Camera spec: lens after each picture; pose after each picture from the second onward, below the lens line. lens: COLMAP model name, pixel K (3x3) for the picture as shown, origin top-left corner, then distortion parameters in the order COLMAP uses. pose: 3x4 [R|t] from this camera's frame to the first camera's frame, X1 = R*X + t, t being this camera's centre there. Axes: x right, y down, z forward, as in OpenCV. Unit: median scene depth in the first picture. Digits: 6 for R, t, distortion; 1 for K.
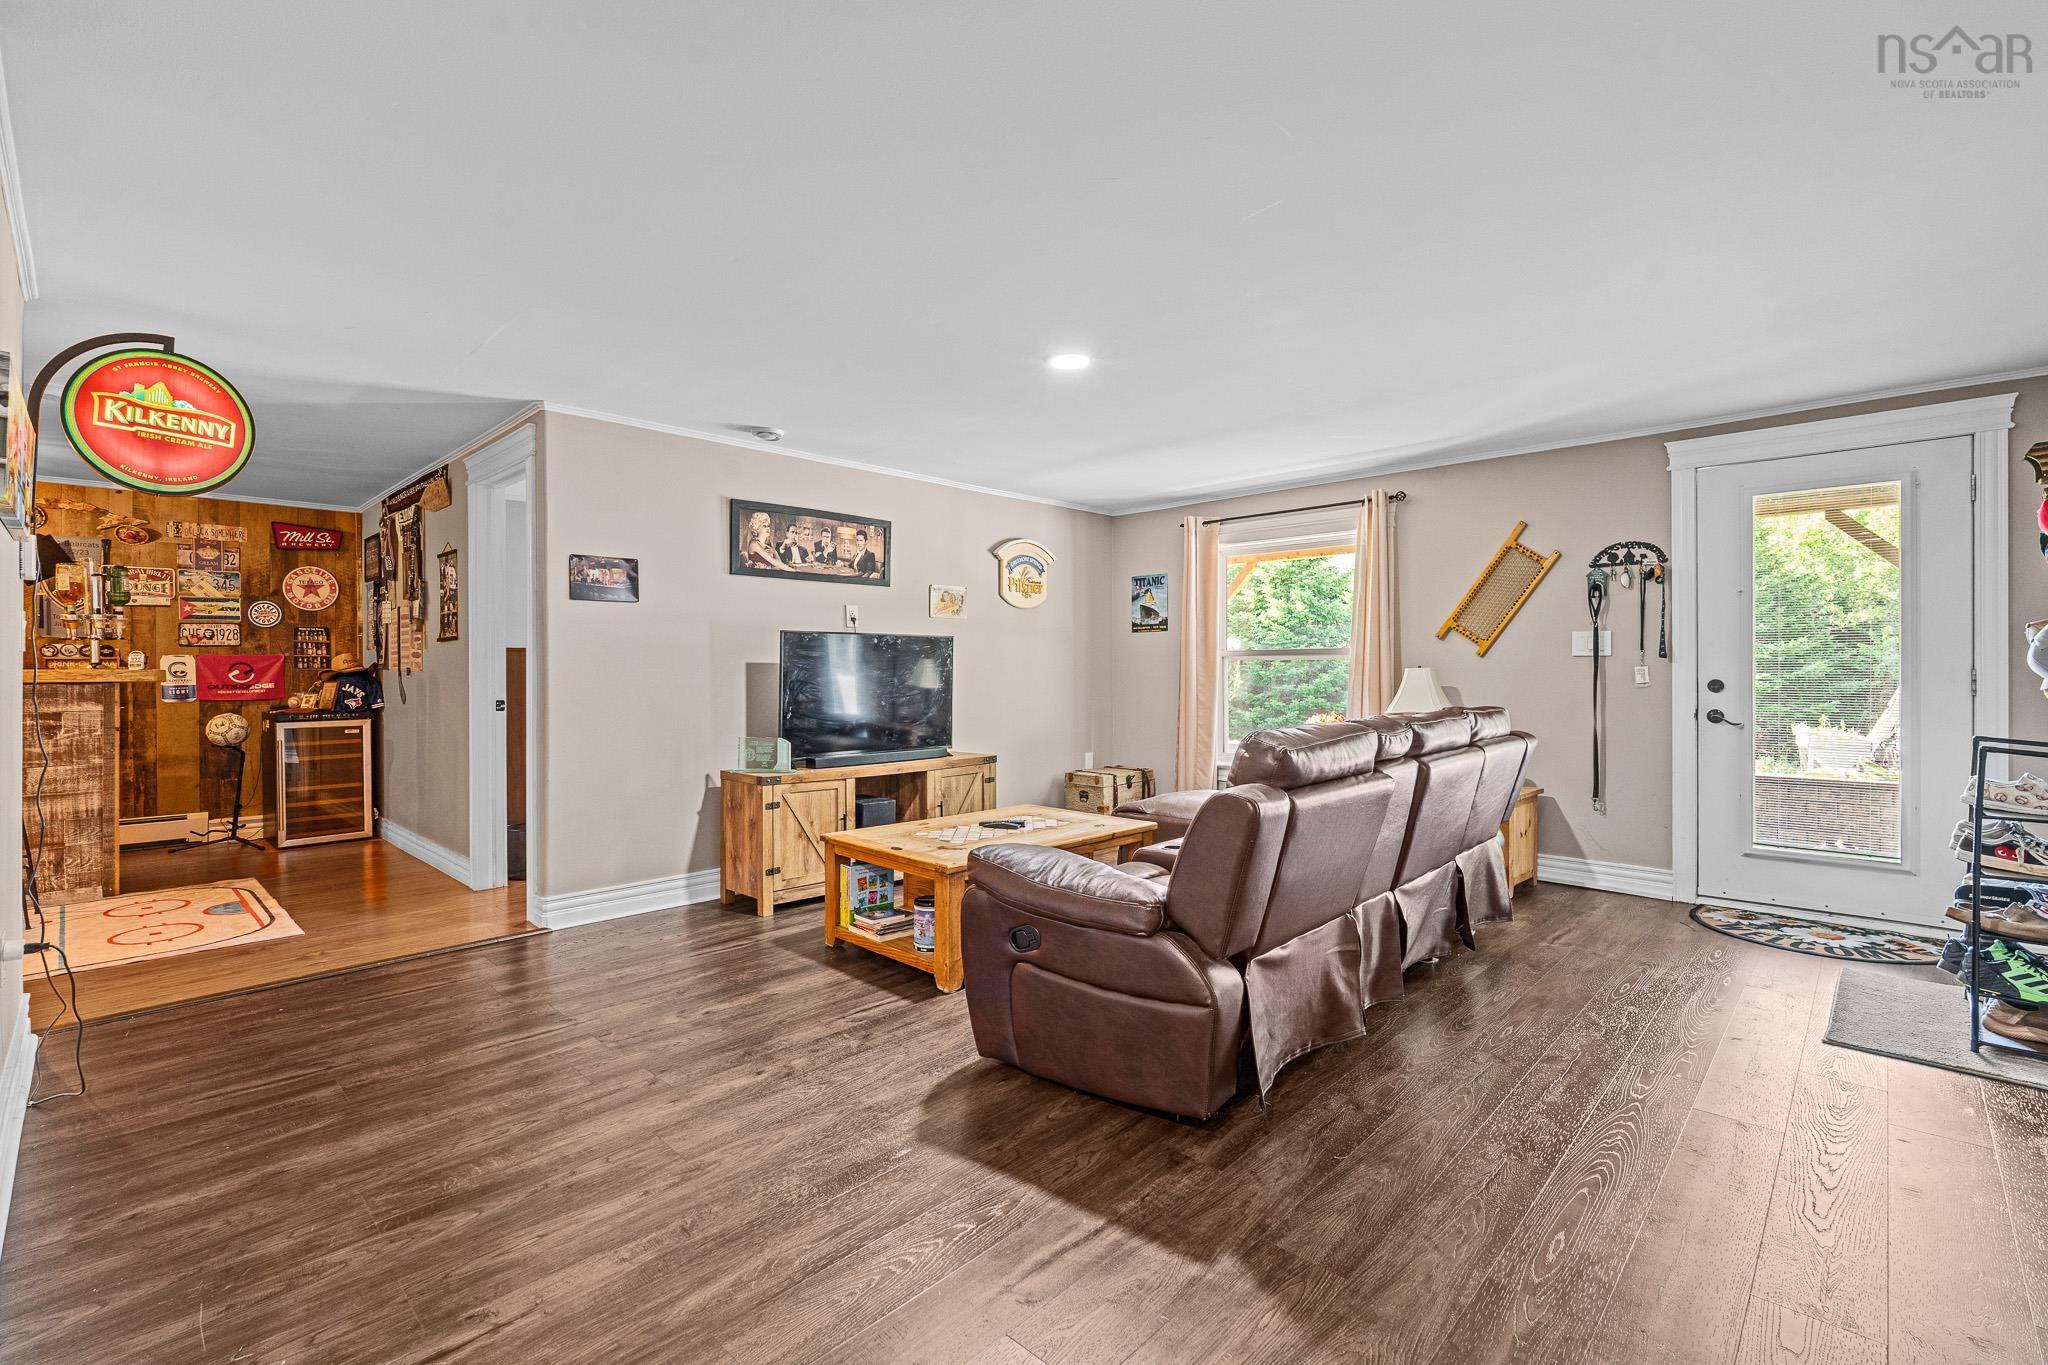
lens RADIAL K [[899.2, 0, 1028.7], [0, 899.2, 671.7], [0, 0, 1]] dist [-0.003143, 0.000018]
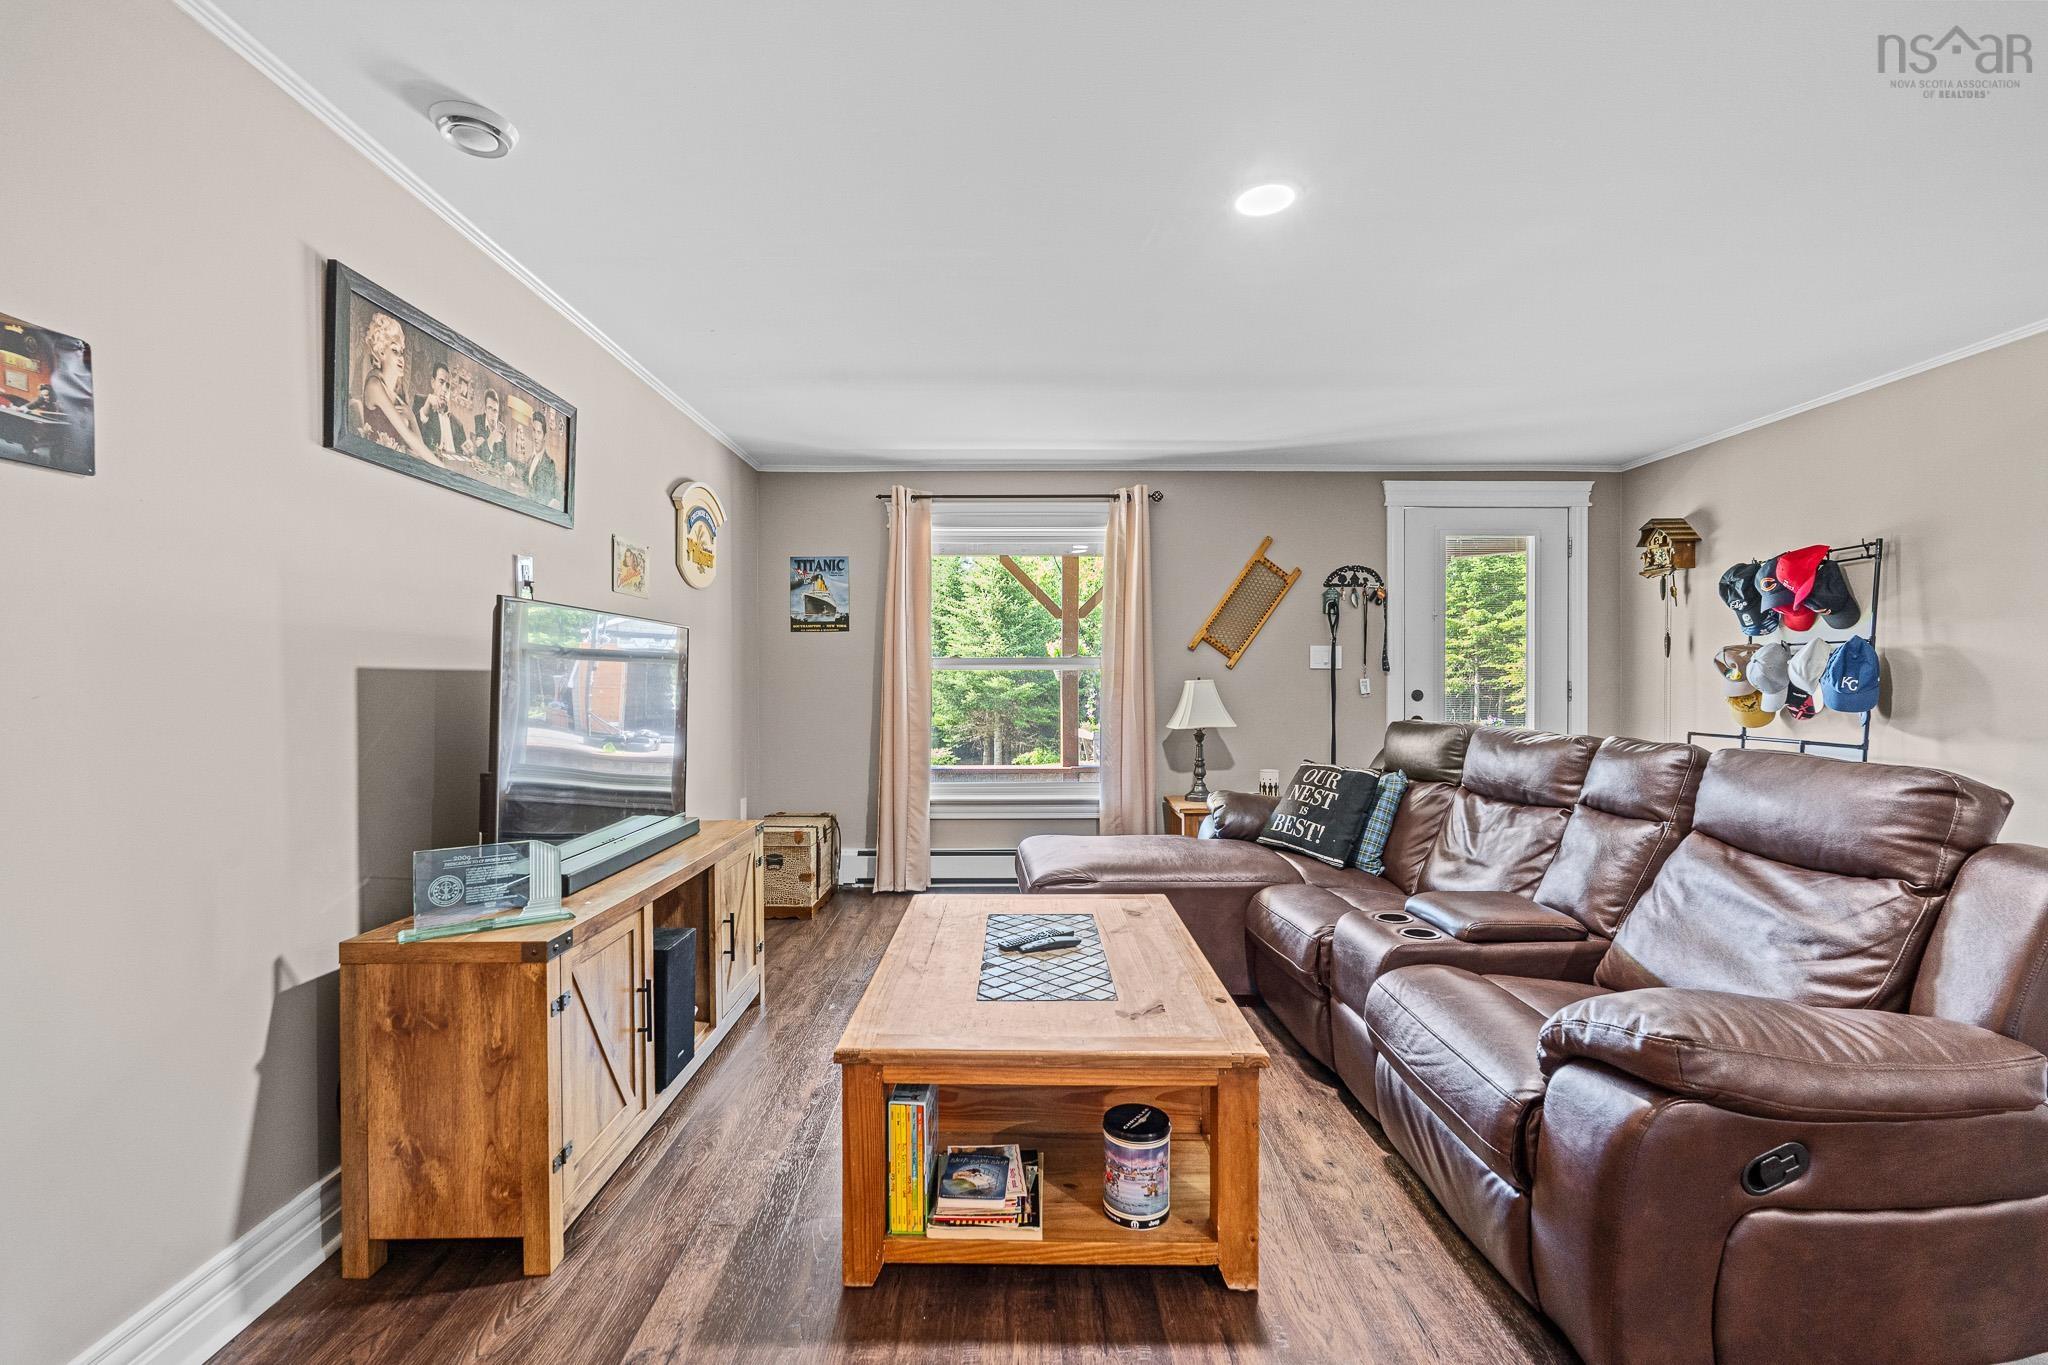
lens RADIAL K [[891.3, 0, 1020.1], [0, 891.3, 683.8], [0, 0, 1]] dist [-0.006332, 0.000596]
pose [[0.716202, -0.003145, 0.697886, -0.371558], [0.002097, 0.999995, 0.002355, -0.002862], [-0.697890, -0.000223, 0.716205, 0.479445]]
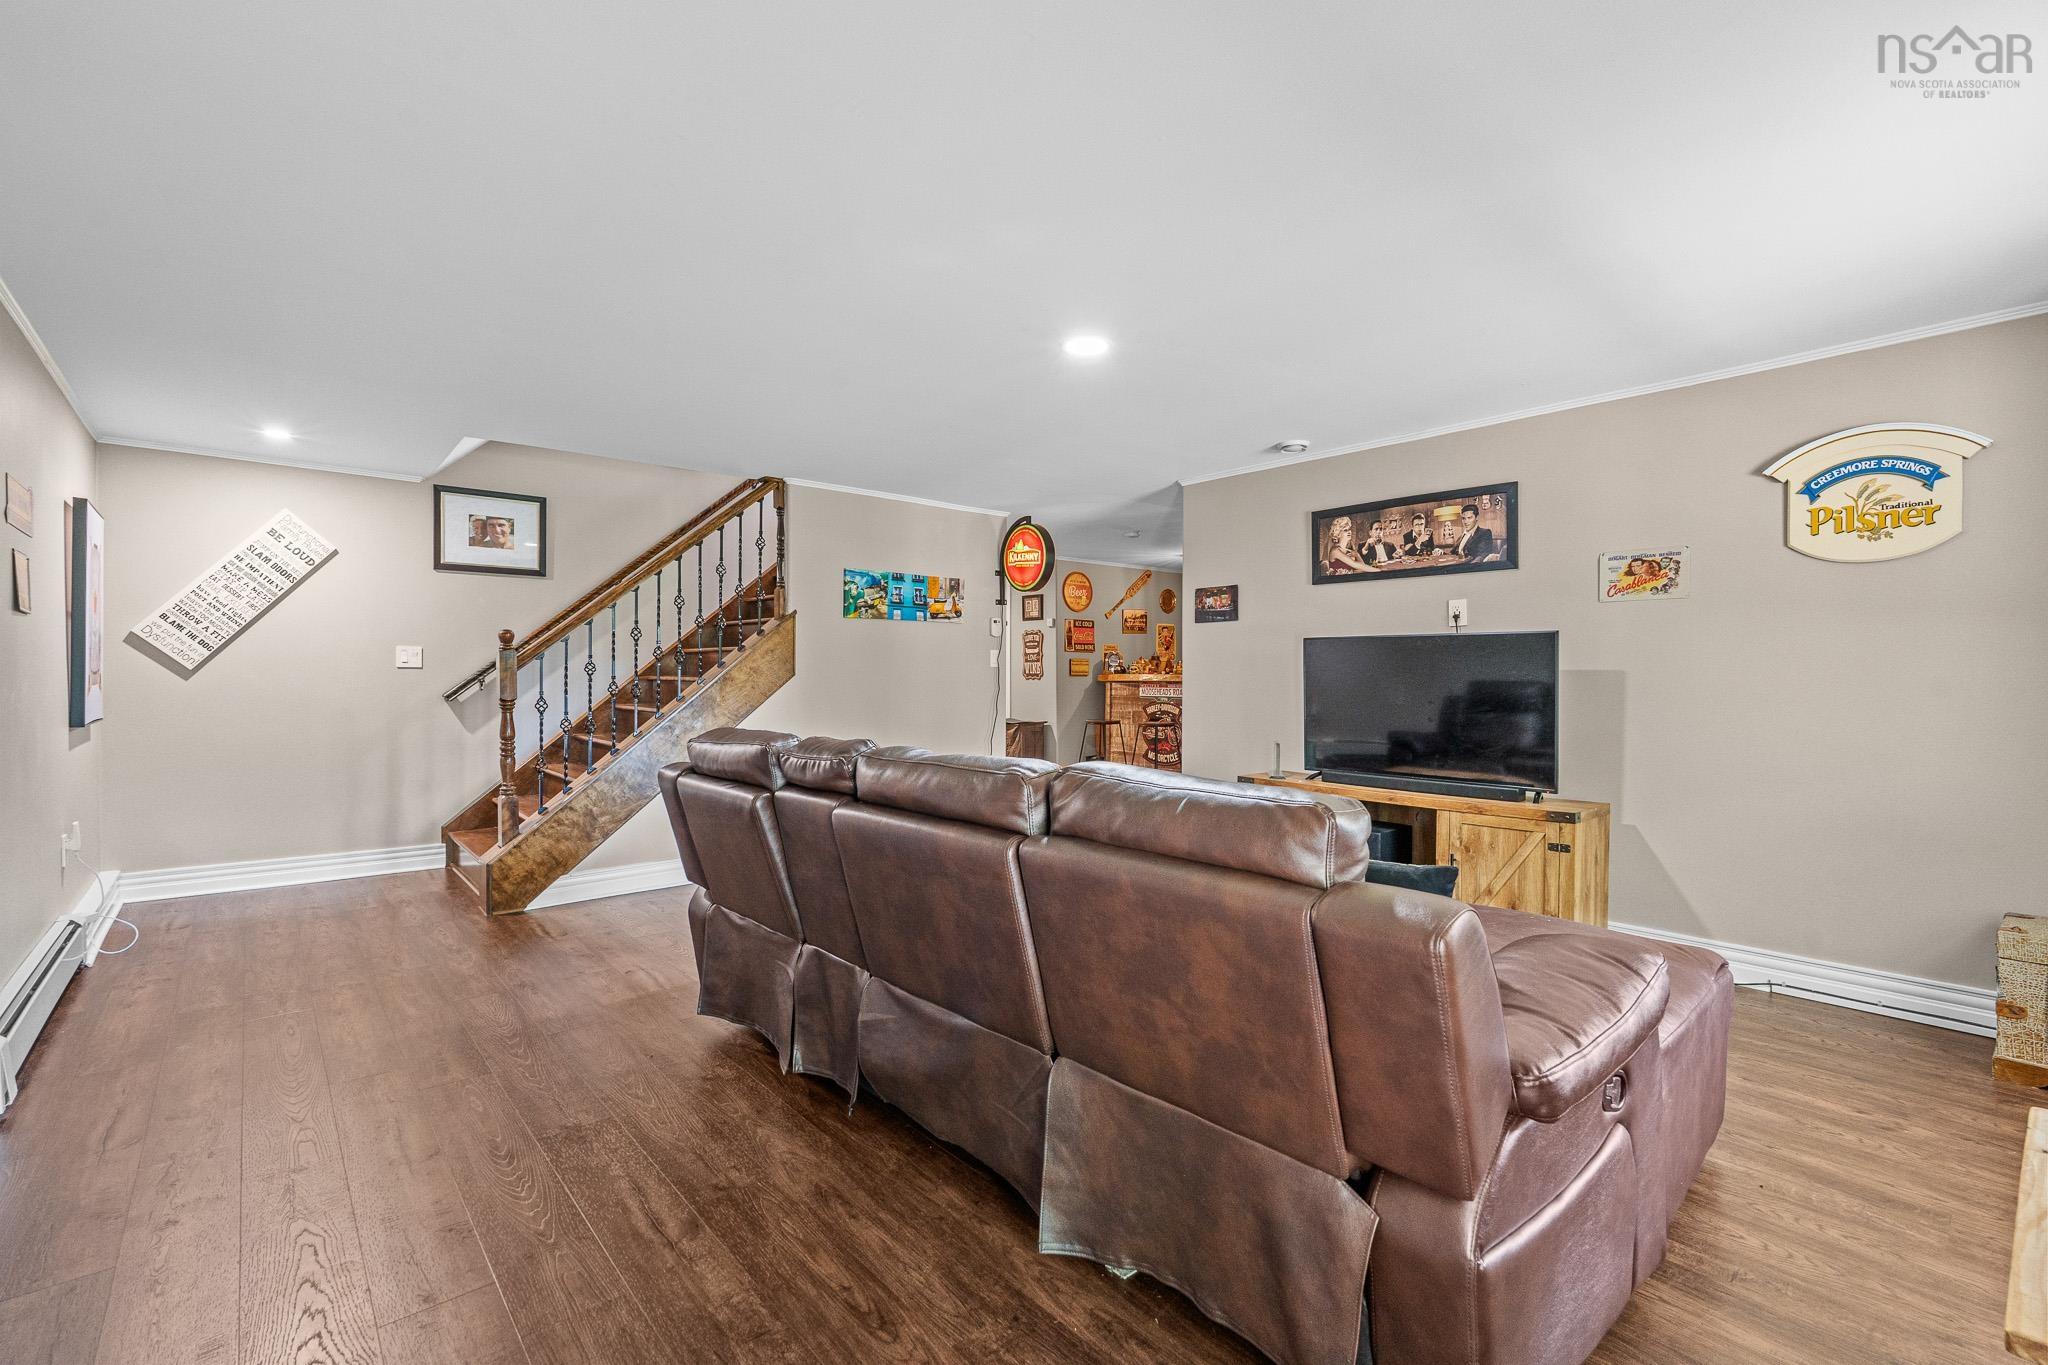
lens RADIAL K [[894.3, 0, 1019.5], [0, 894.3, 674.8], [0, 0, 1]] dist [-0.005873, 0.000567]
pose [[-0.093490, 0.003745, -0.995613, 0.696331], [-0.007451, 0.999962, 0.004462, -0.006725], [0.995592, 0.007835, -0.093458, 0.729456]]
